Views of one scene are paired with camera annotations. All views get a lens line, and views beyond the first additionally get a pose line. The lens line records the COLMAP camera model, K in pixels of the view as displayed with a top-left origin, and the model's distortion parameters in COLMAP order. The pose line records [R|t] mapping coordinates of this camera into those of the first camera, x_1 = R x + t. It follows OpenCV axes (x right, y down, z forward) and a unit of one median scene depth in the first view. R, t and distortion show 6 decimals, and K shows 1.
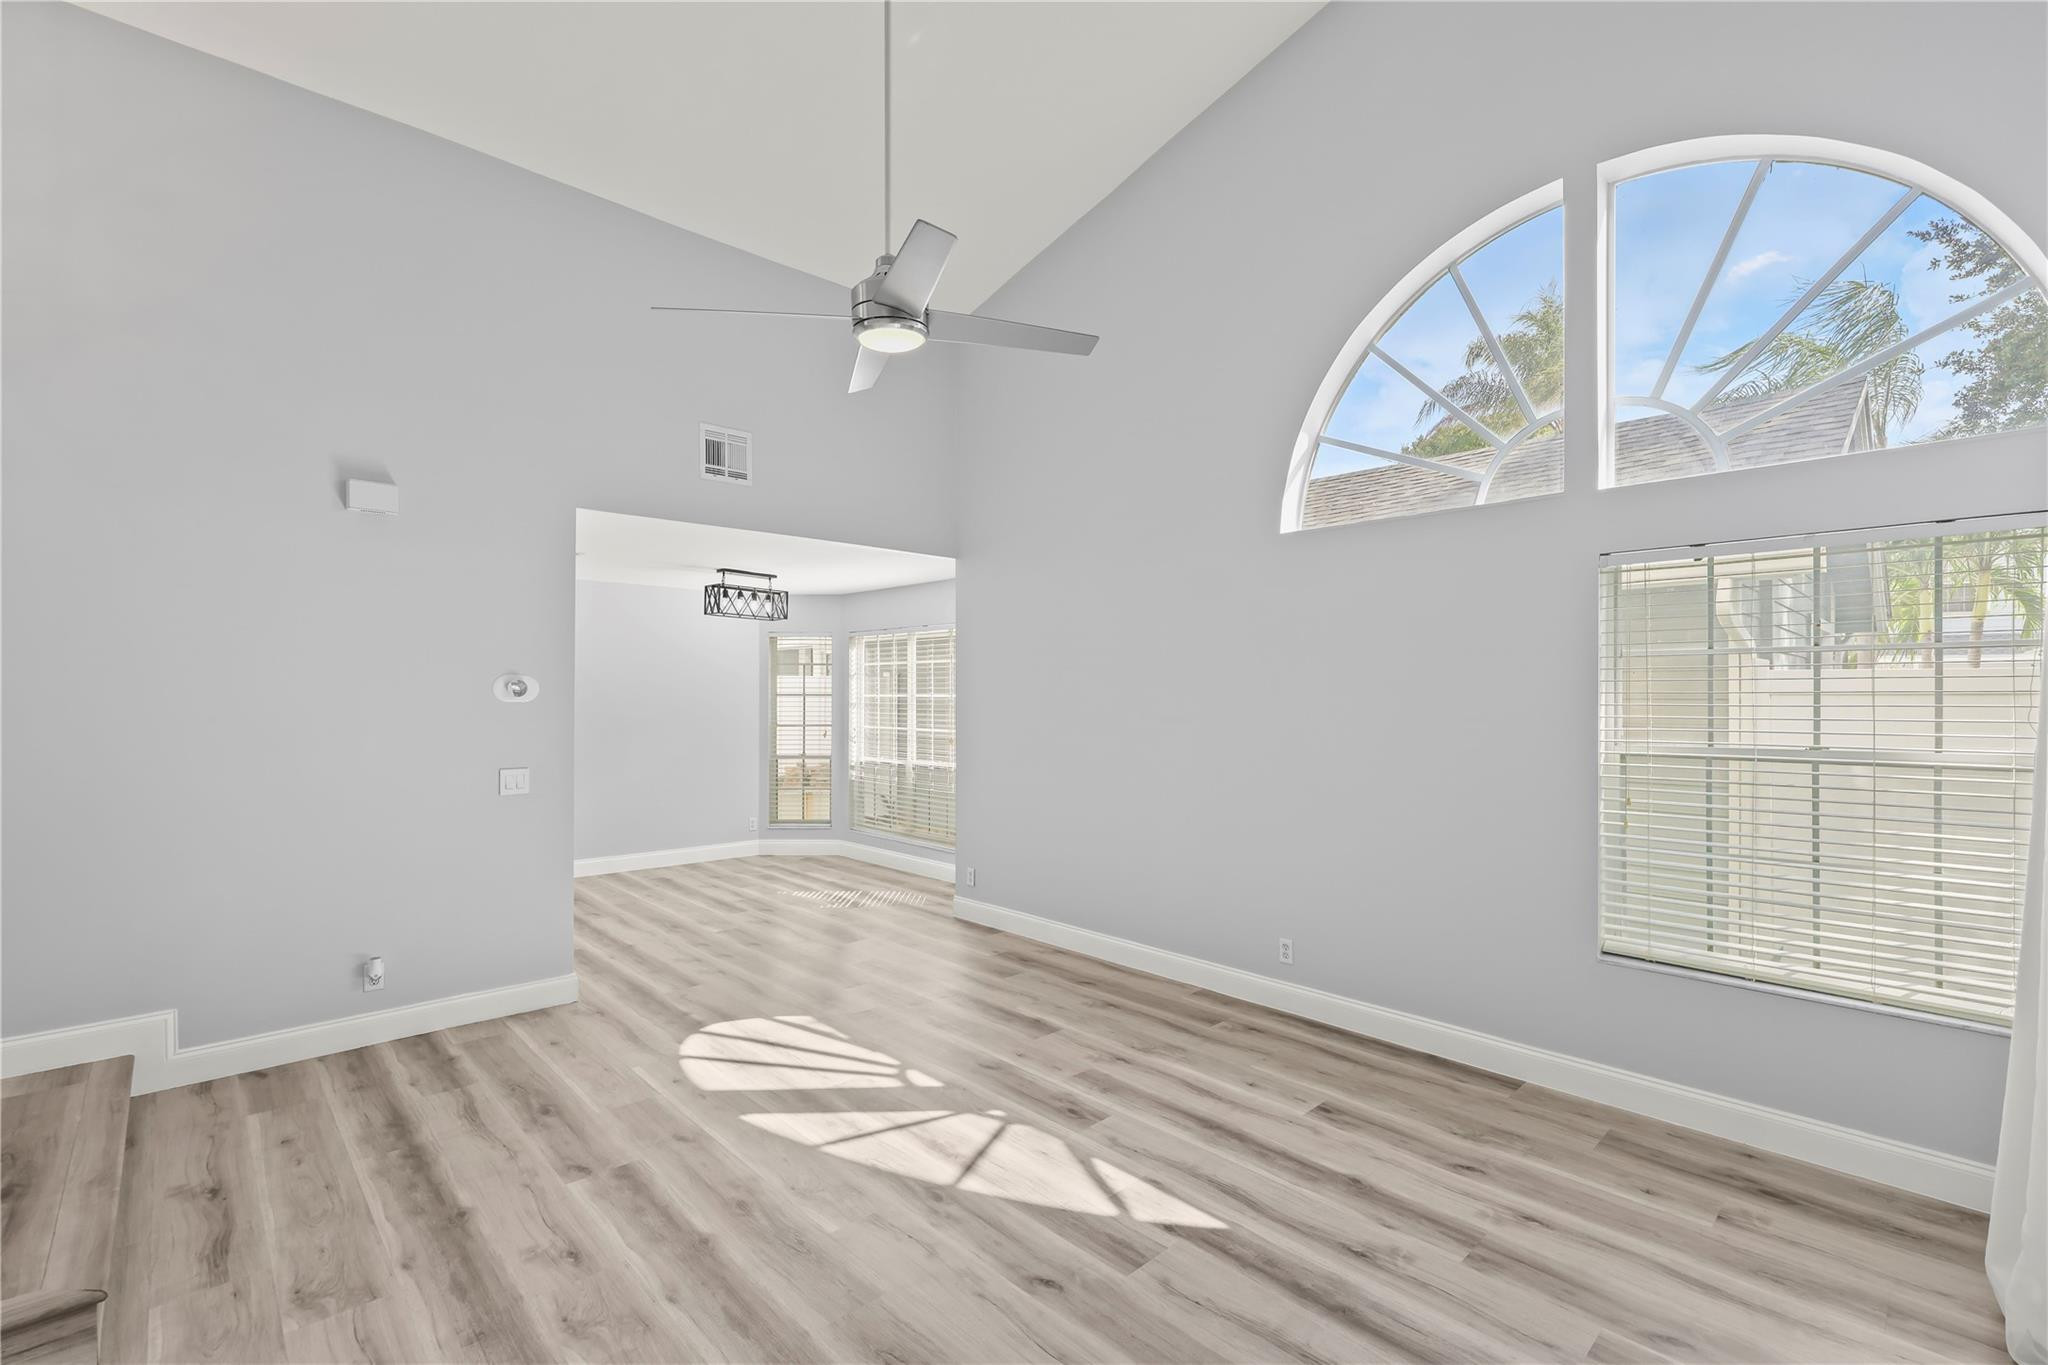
lens RADIAL K [[845.0, 0, 1016.6], [0, 845.0, 683.7], [0, 0, 1]] dist [-0.000227, 0.000032]
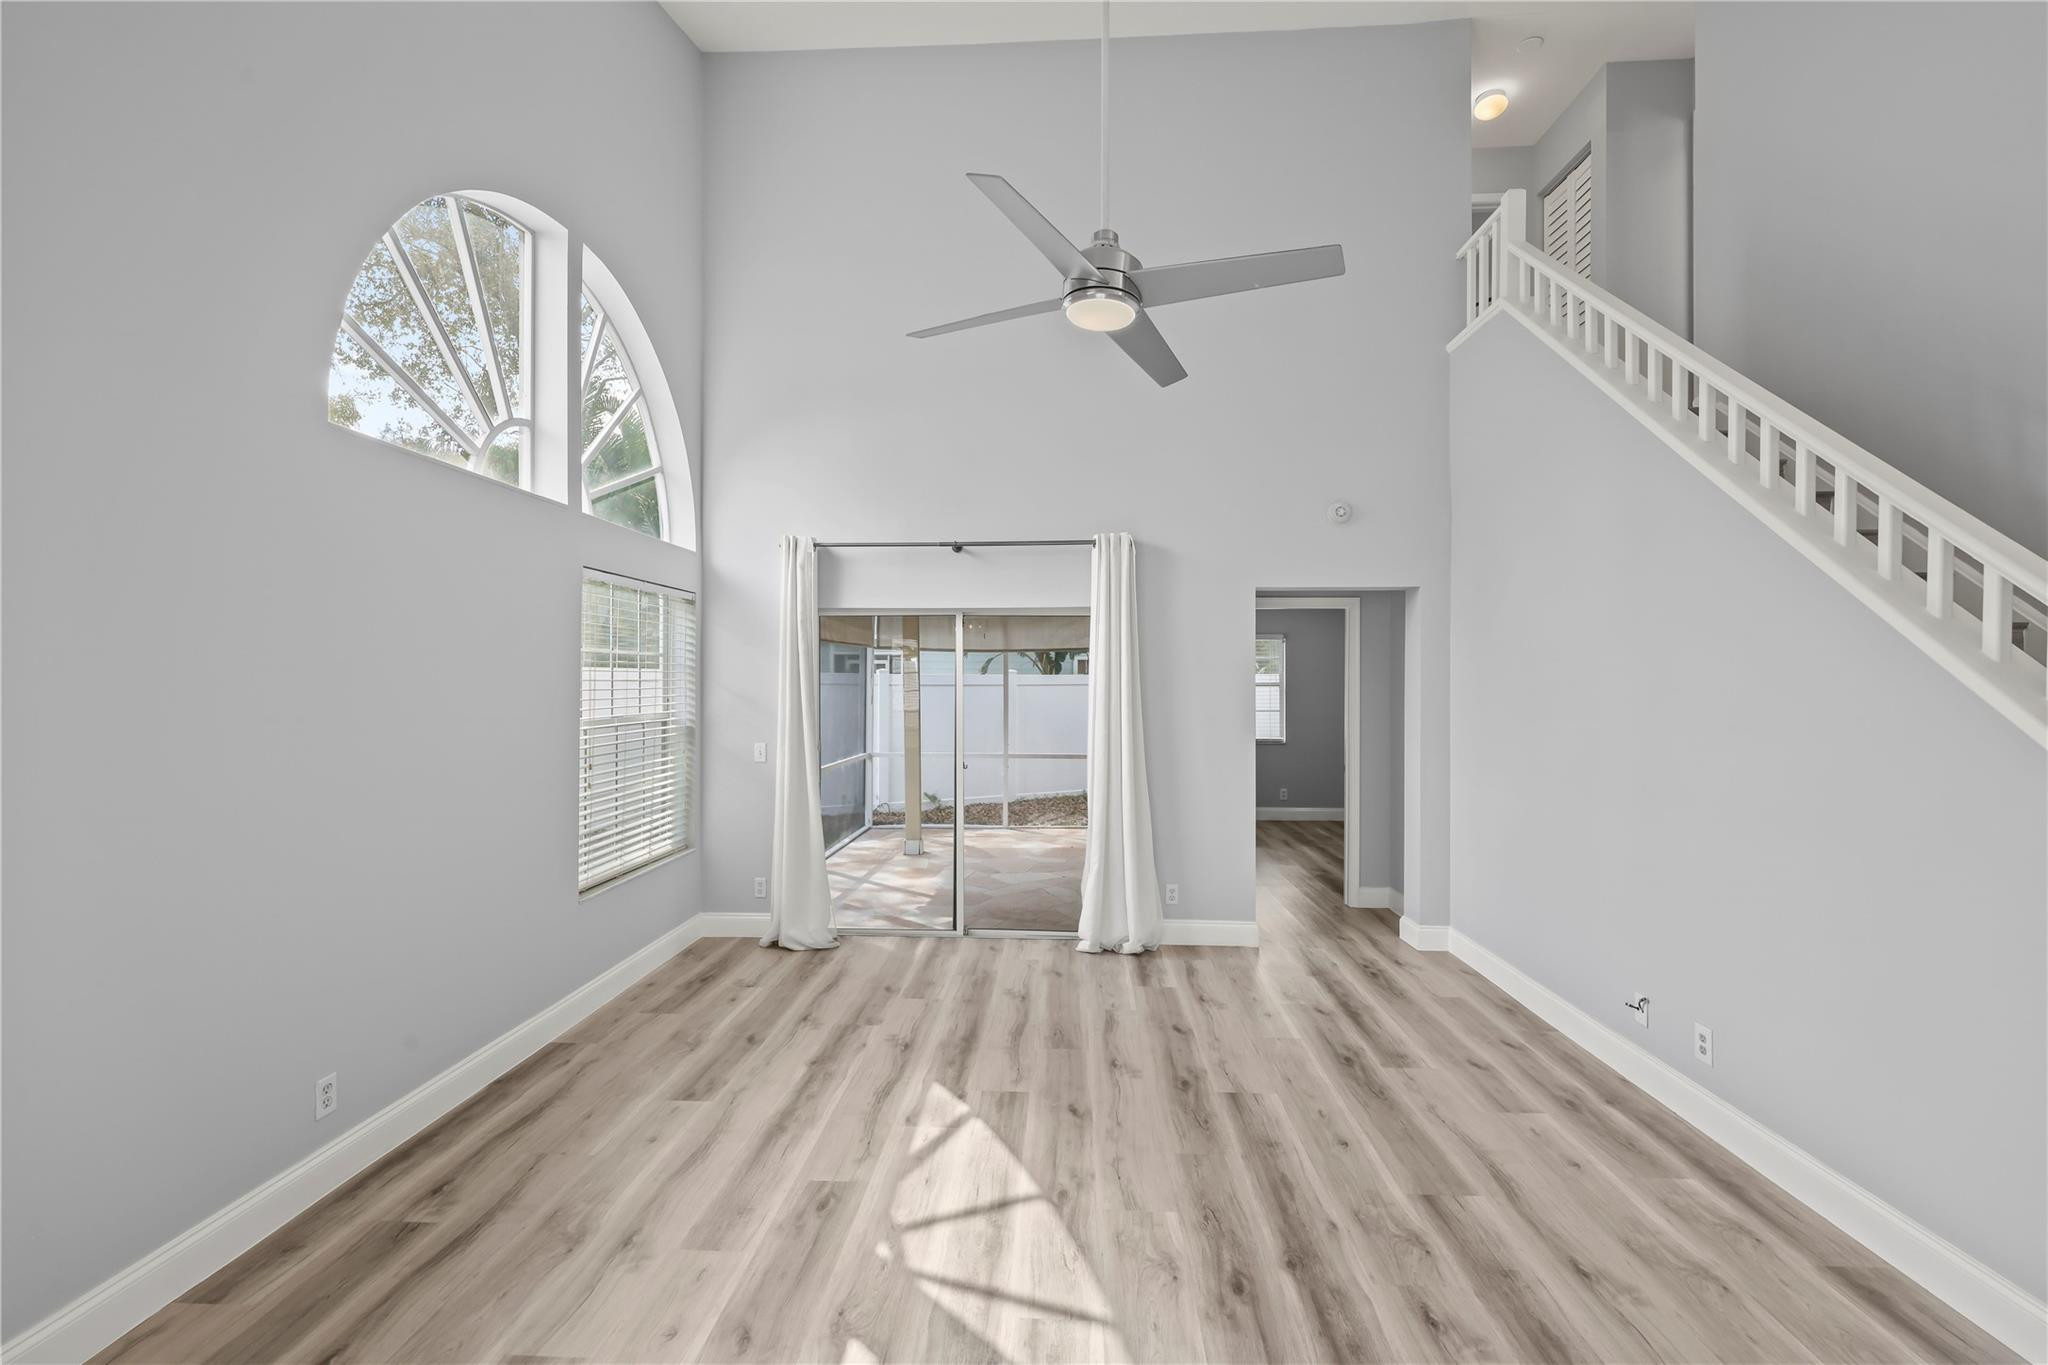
lens RADIAL K [[845.0, 0, 1016.6], [0, 845.0, 683.7], [0, 0, 1]] dist [-0.000227, 0.000032]
pose [[-0.666909, -0.004301, 0.745127, -0.742070], [-0.011154, 0.999929, -0.004211, 0.014222], [-0.745056, -0.011119, -0.666909, 1.599021]]
